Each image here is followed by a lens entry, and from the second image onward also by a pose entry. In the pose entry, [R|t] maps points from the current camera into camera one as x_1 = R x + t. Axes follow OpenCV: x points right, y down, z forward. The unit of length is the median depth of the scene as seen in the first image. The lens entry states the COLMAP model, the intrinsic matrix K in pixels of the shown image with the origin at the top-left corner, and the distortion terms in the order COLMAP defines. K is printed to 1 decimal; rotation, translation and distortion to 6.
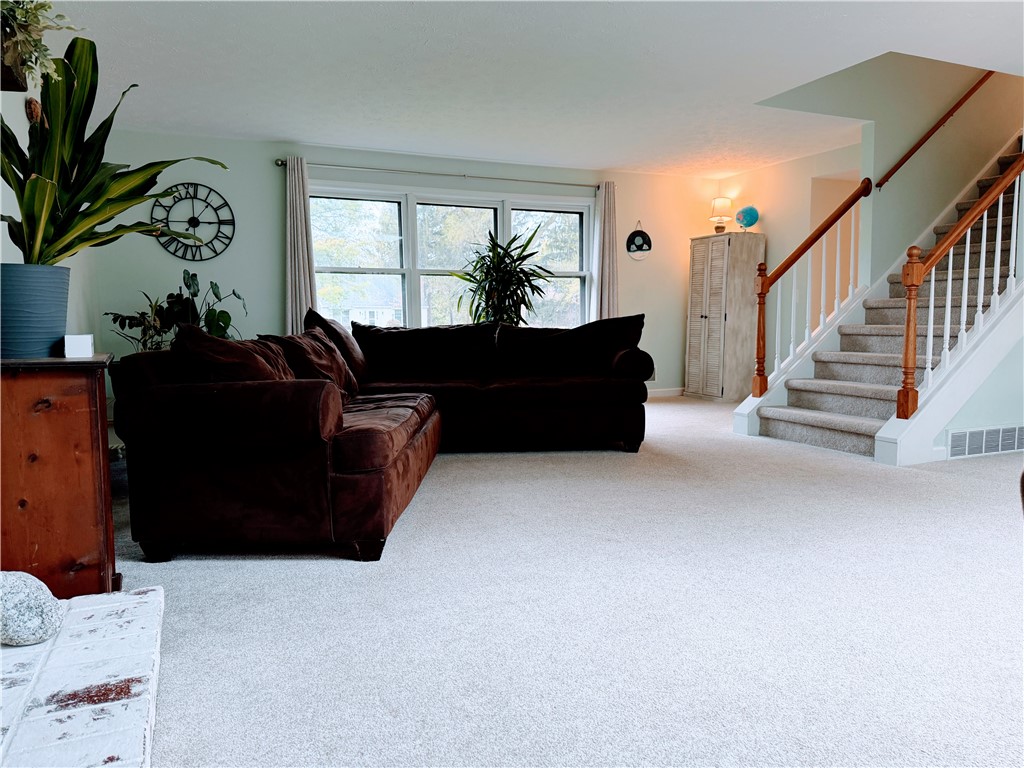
lens RADIAL K [[716.7, 0, 512.2], [0, 716.7, 383.9], [0, 0, 1]] dist [0.012175, 0.002931]
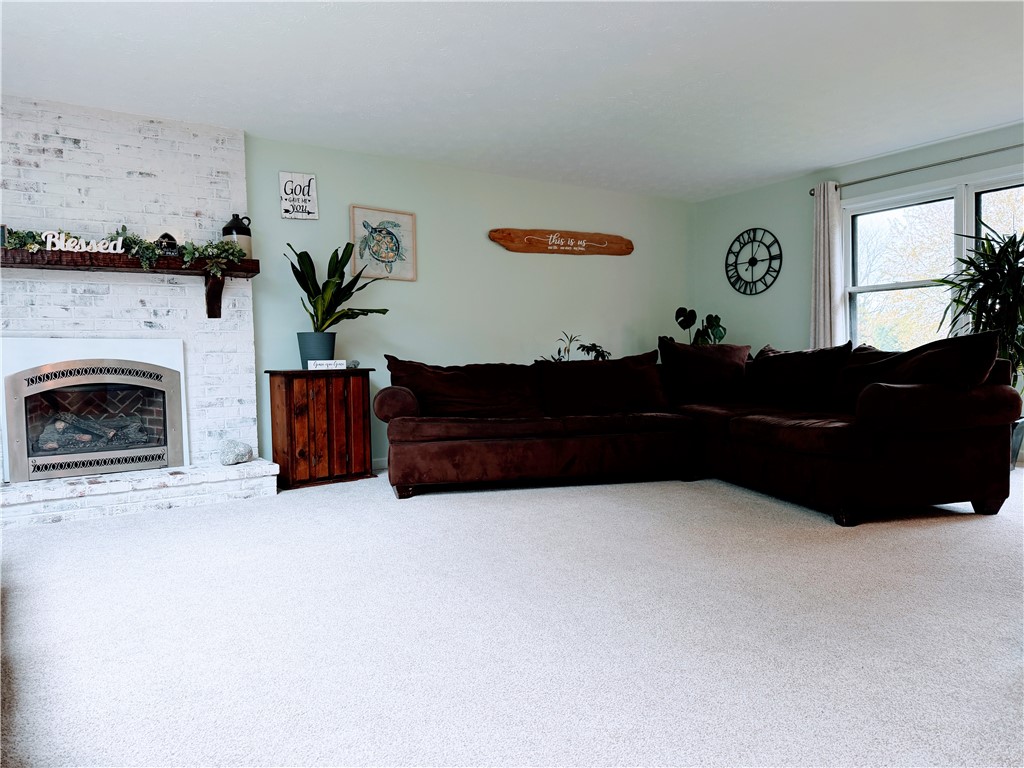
lens RADIAL K [[716.7, 0, 512.0], [0, 716.7, 383.4], [0, 0, 1]] dist [0.012175, 0.002931]
pose [[0.138036, 0.045076, -0.989401, 0.656774], [-0.071086, 0.996838, 0.035497, -0.042222], [0.987873, 0.065433, 0.140804, 0.461827]]
